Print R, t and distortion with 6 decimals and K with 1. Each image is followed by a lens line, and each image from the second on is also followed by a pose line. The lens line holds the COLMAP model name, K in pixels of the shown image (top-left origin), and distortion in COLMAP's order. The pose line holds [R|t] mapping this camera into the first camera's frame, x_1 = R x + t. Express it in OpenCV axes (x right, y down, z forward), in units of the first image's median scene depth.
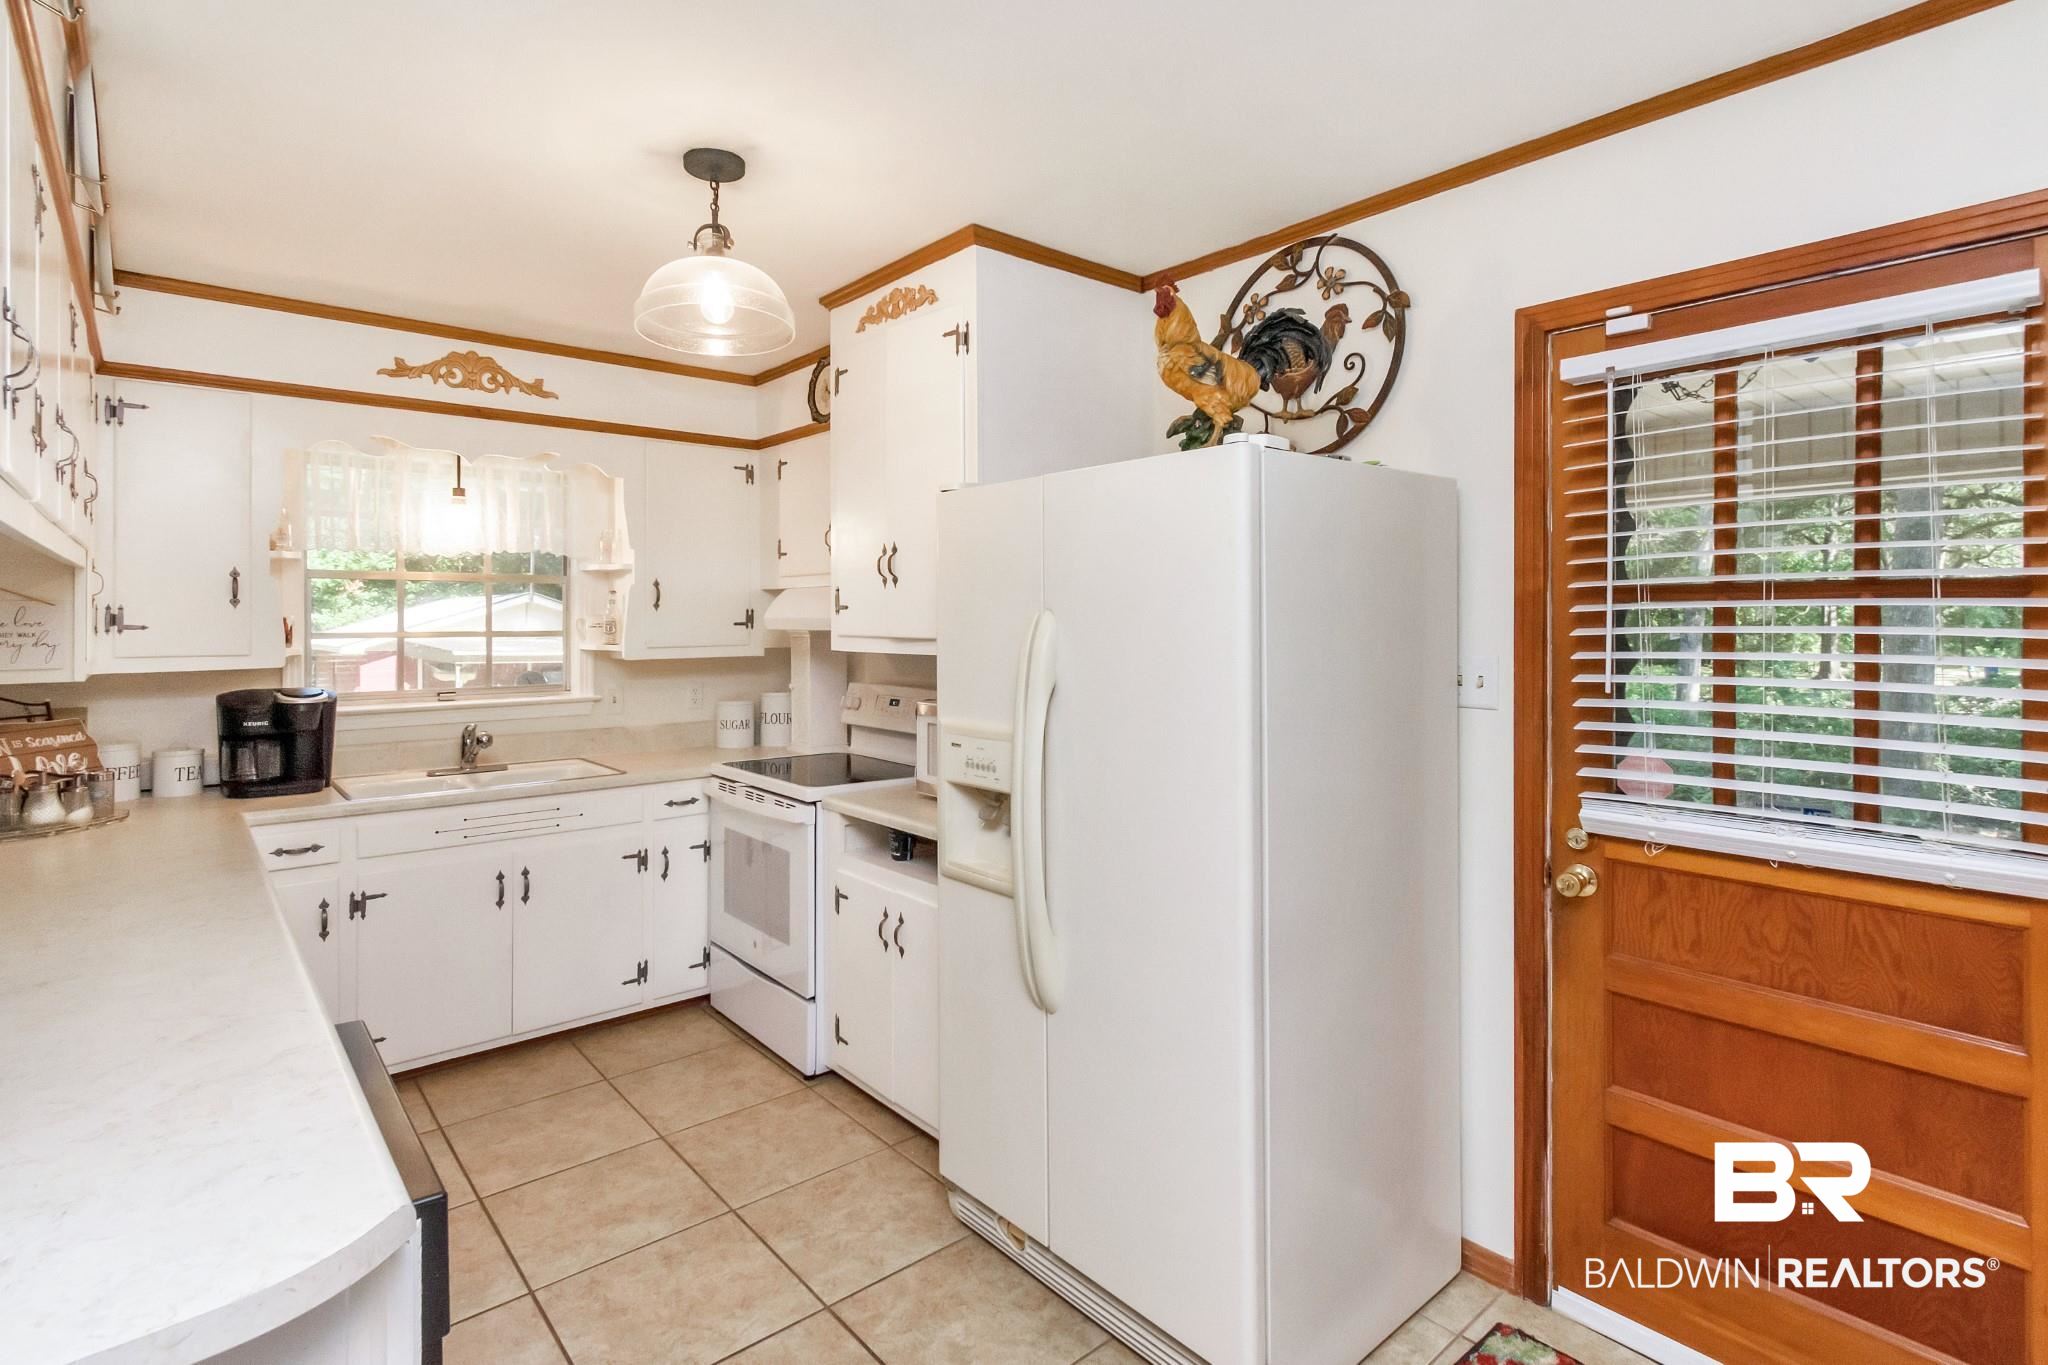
lens RADIAL K [[1001.6, 0, 1032.6], [0, 1001.6, 624.9], [0, 0, 1]] dist [0.004024, -0.000430]
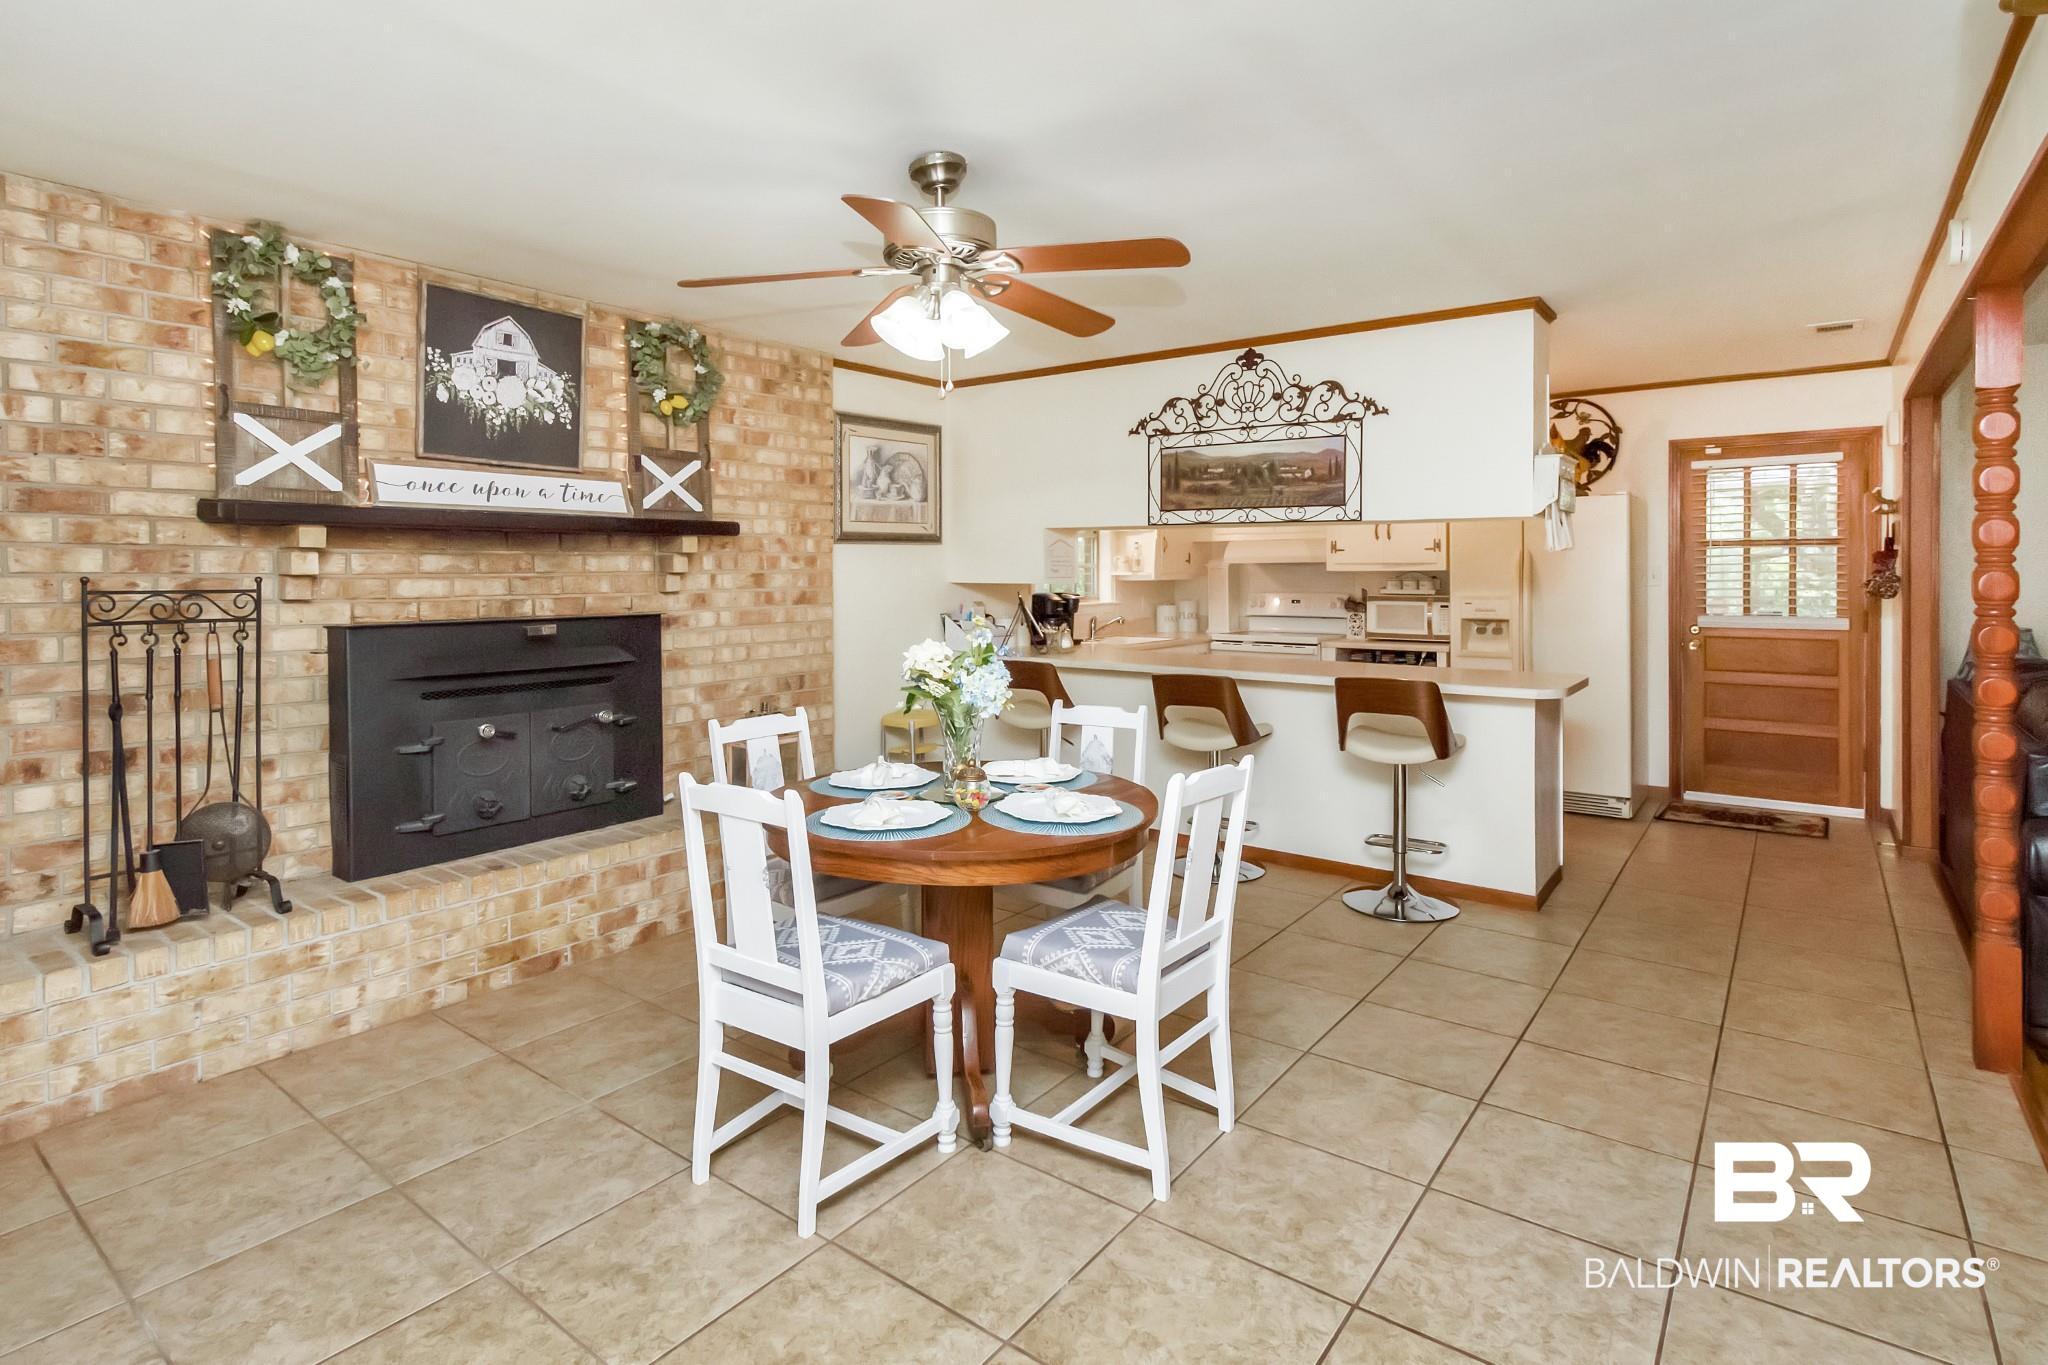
lens RADIAL K [[1001.6, 0, 1046.7], [0, 1001.6, 583.8], [0, 0, 1]] dist [0.004024, -0.000430]
pose [[0.978836, -0.005946, 0.204558, -1.339849], [0.004715, 0.999968, 0.006501, 0.040051], [-0.204590, -0.005399, 0.978833, -1.026868]]
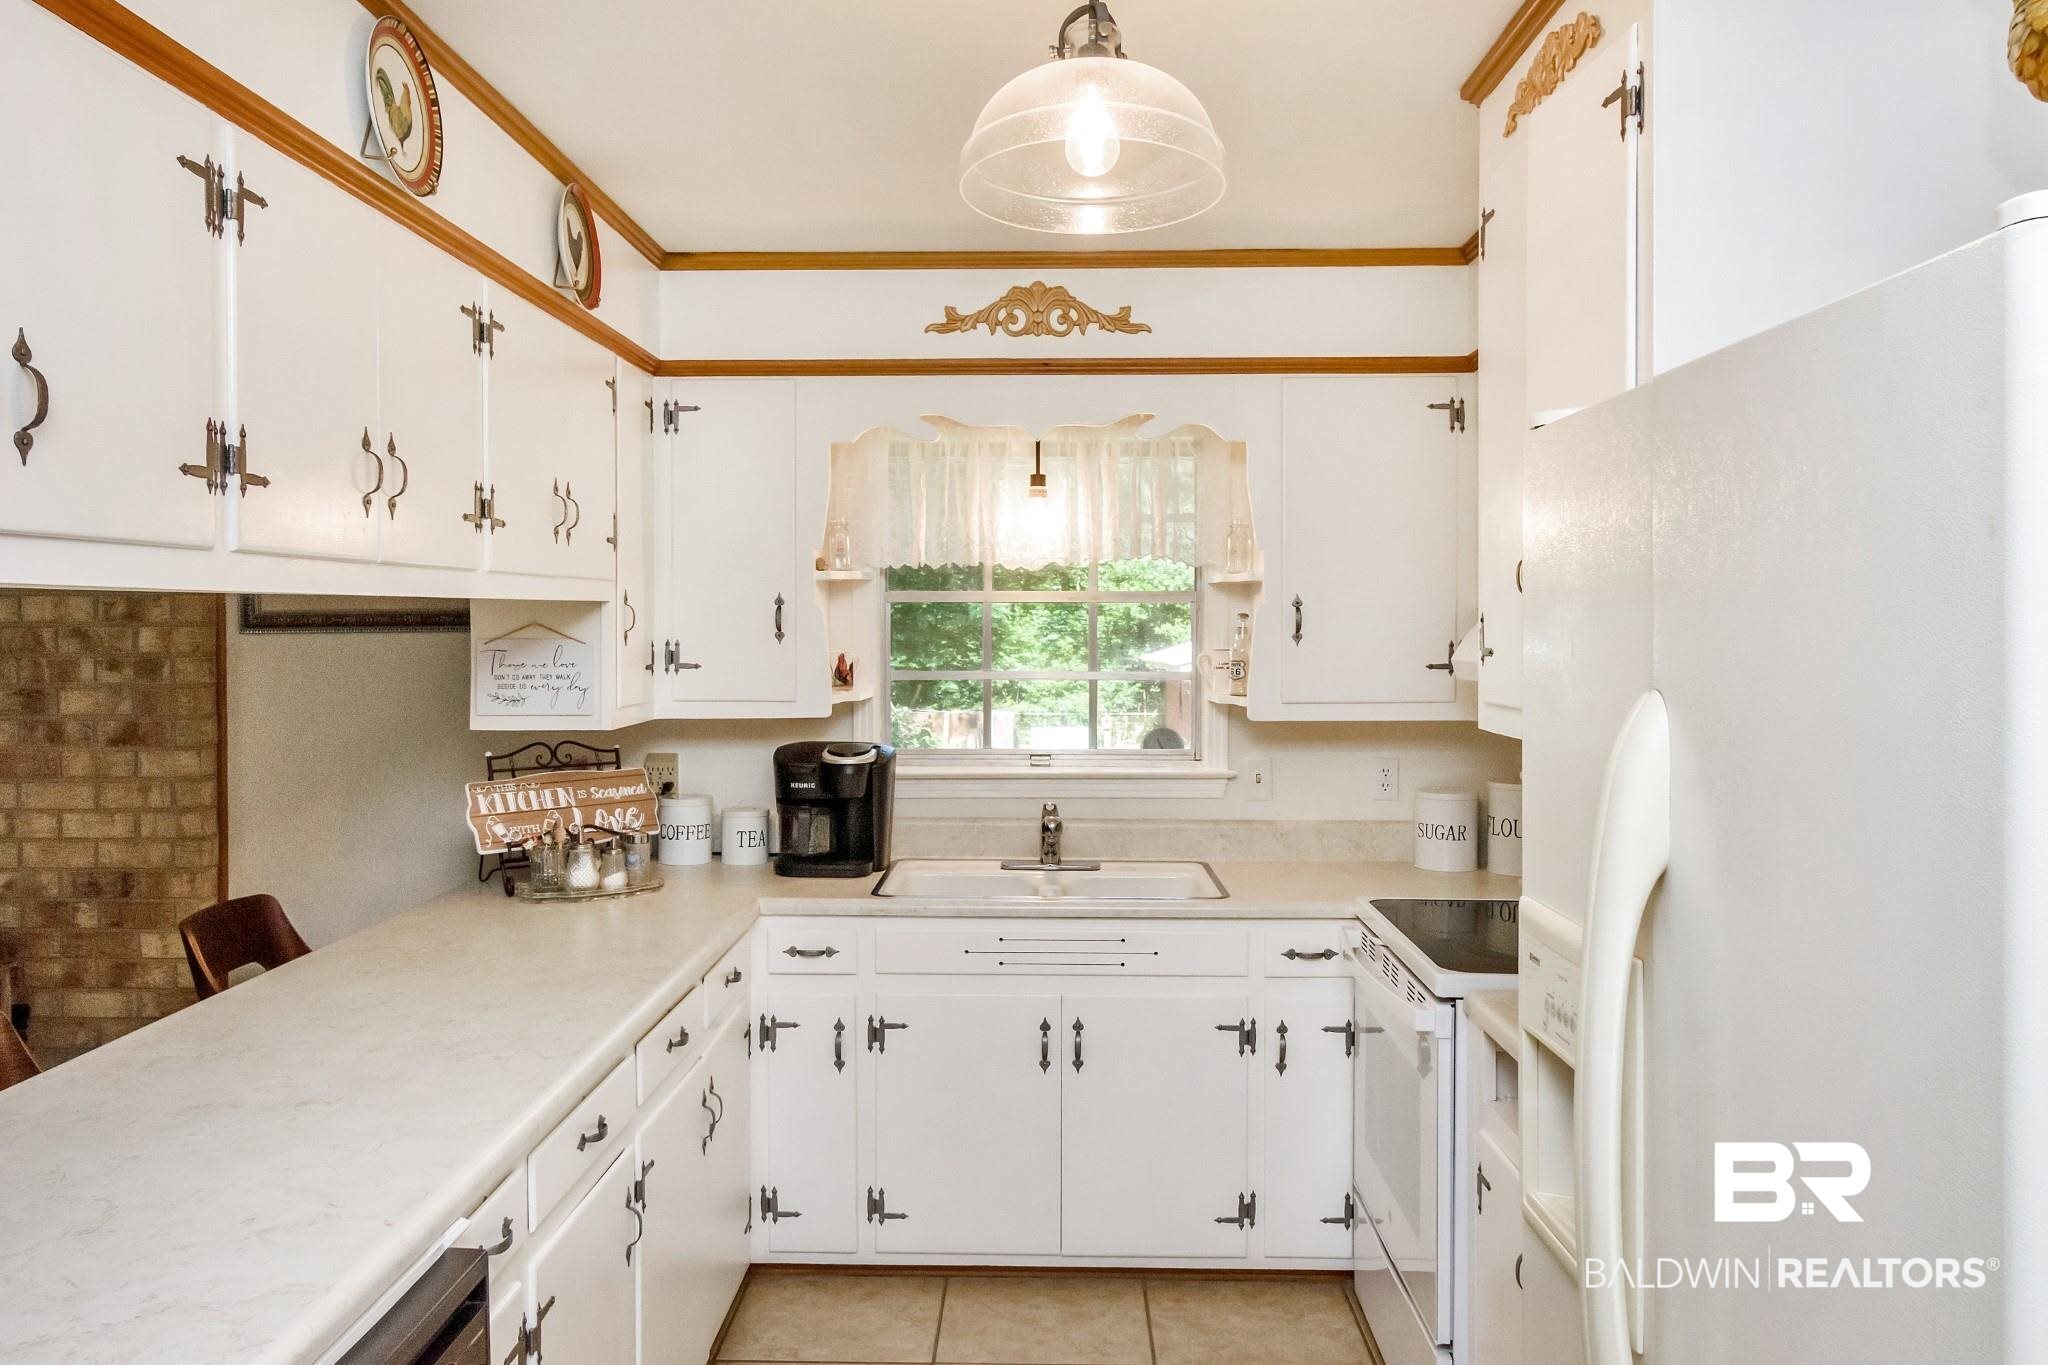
lens RADIAL K [[1488.1, 0, 1020.3], [0, 1488.1, 655.7], [0, 0, 1]] dist [0.009338, -0.007777]
pose [[0.741453, 0.014874, -0.670840, 0.177740], [-0.006801, 0.999870, 0.014652, -0.027858], [0.670971, -0.006302, 0.741457, 0.252450]]
